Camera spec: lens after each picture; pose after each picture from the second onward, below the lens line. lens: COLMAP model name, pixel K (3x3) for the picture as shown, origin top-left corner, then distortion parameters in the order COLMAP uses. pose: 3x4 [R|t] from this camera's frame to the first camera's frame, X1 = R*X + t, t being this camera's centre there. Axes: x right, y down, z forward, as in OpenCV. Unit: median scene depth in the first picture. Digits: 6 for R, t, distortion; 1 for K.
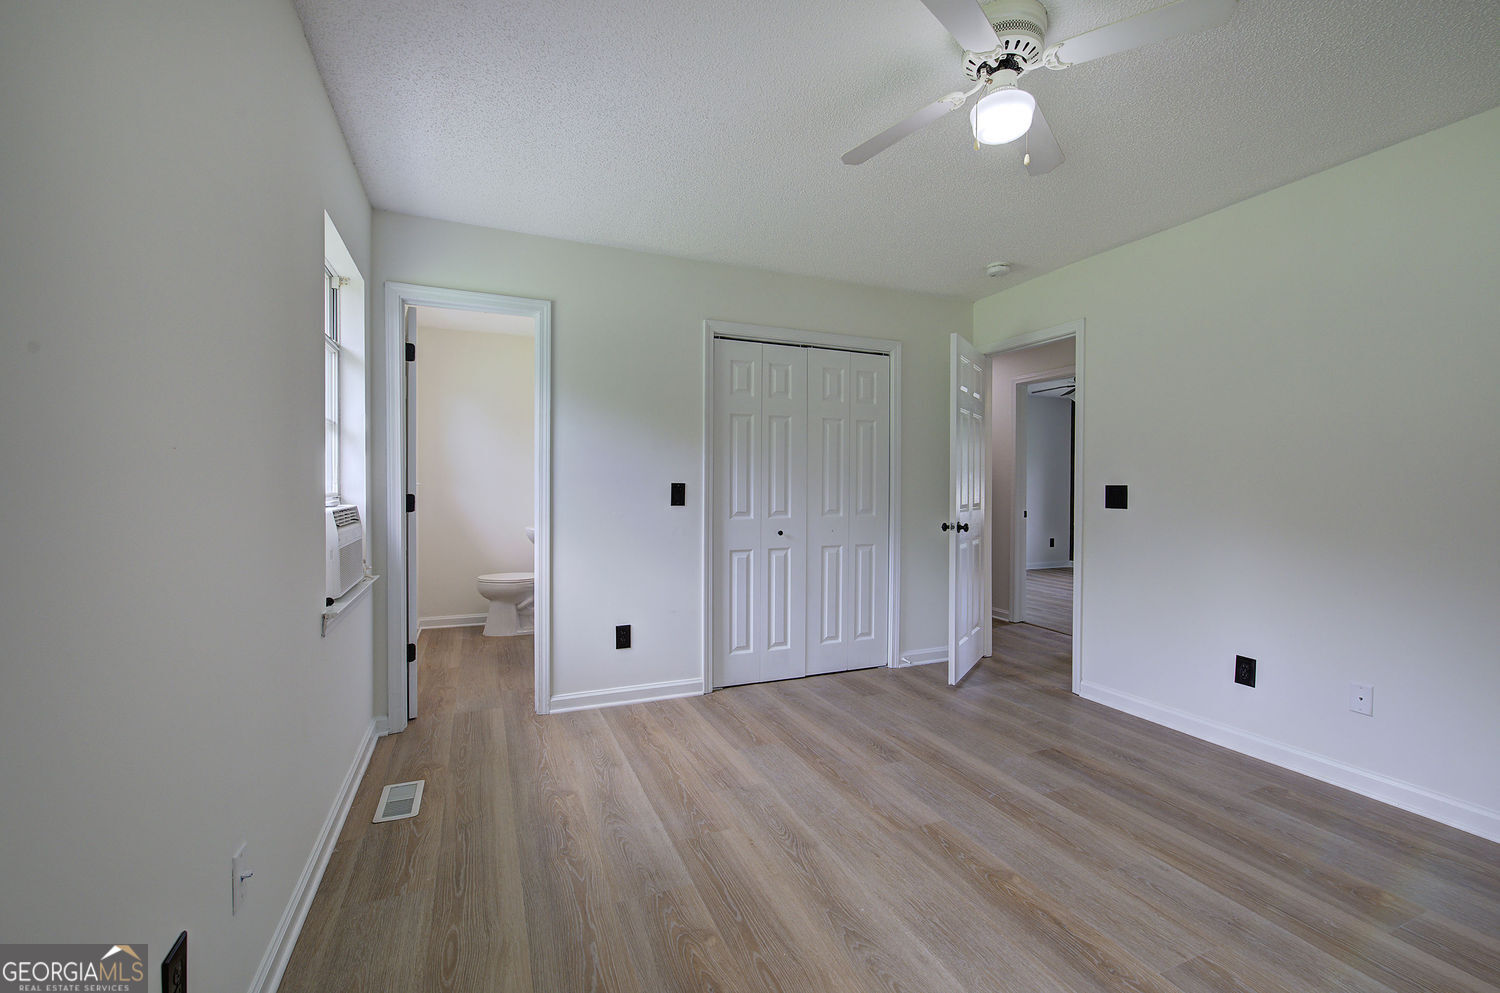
lens RADIAL K [[632.6, 0, 753.0], [0, 632.6, 494.3], [0, 0, 1]] dist [-0.006422, 0.002072]
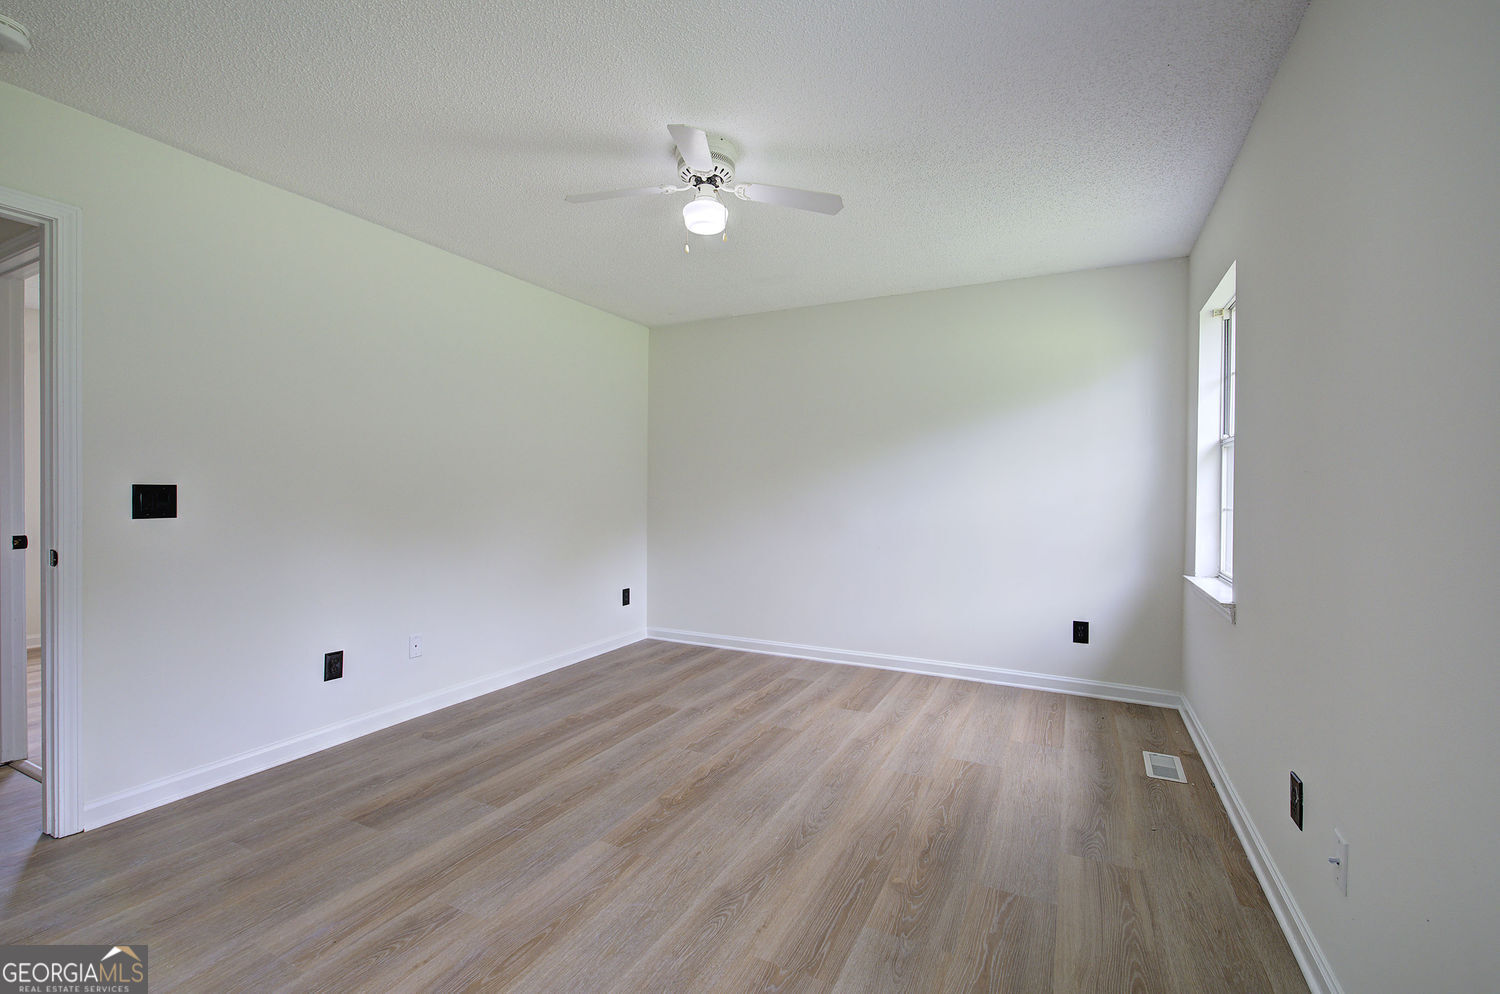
lens RADIAL K [[632.6, 0, 766.0], [0, 632.6, 492.5], [0, 0, 1]] dist [-0.006422, 0.002072]
pose [[-0.650423, -0.009812, 0.759508, -0.579249], [0.003285, 0.999871, 0.015730, -0.020702], [-0.759565, 0.012727, -0.650307, 1.423965]]
